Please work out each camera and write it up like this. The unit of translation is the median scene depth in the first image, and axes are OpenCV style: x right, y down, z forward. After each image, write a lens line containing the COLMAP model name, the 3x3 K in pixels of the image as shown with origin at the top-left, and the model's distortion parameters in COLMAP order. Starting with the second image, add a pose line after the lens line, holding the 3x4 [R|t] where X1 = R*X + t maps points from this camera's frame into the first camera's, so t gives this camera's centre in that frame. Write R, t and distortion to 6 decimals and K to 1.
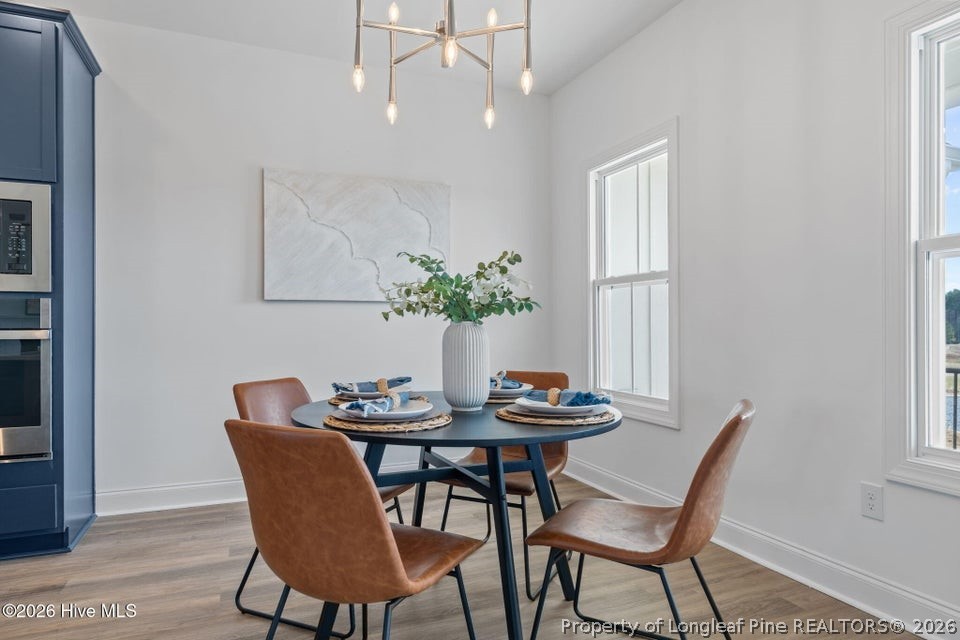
lens RADIAL K [[488.5, 0, 474.9], [0, 488.5, 313.5], [0, 0, 1]] dist [-0.009531, -0.000332]
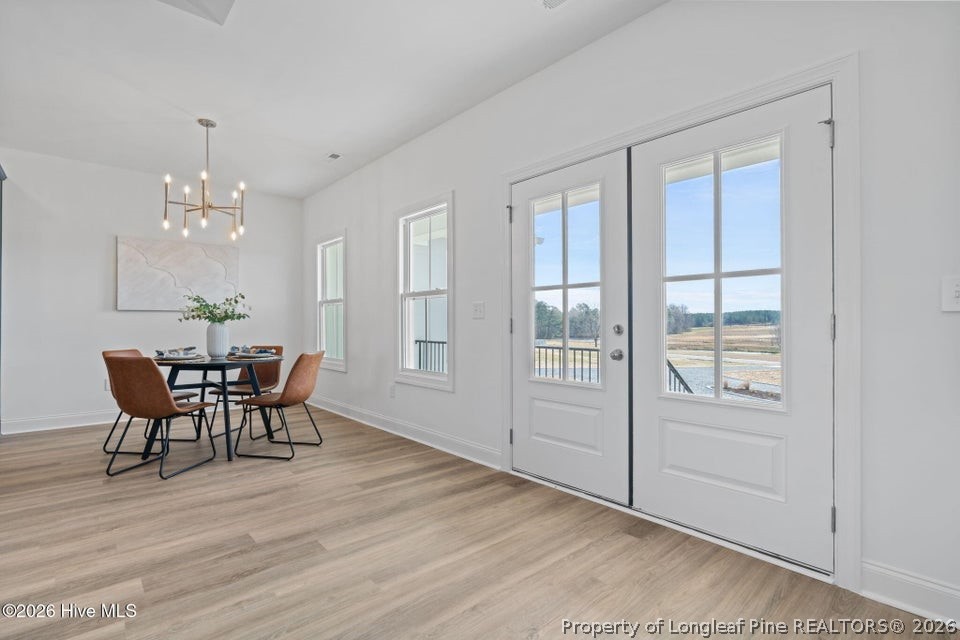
lens RADIAL K [[414.9, 0, 480.0], [0, 414.9, 320.0], [0, 0, 1]] dist [-0.019193, -0.000200]
pose [[0.946136, 0.007449, 0.323683, 0.495056], [-0.010042, 0.999929, 0.006340, -0.020756], [-0.323613, -0.009249, 0.946144, -1.229419]]
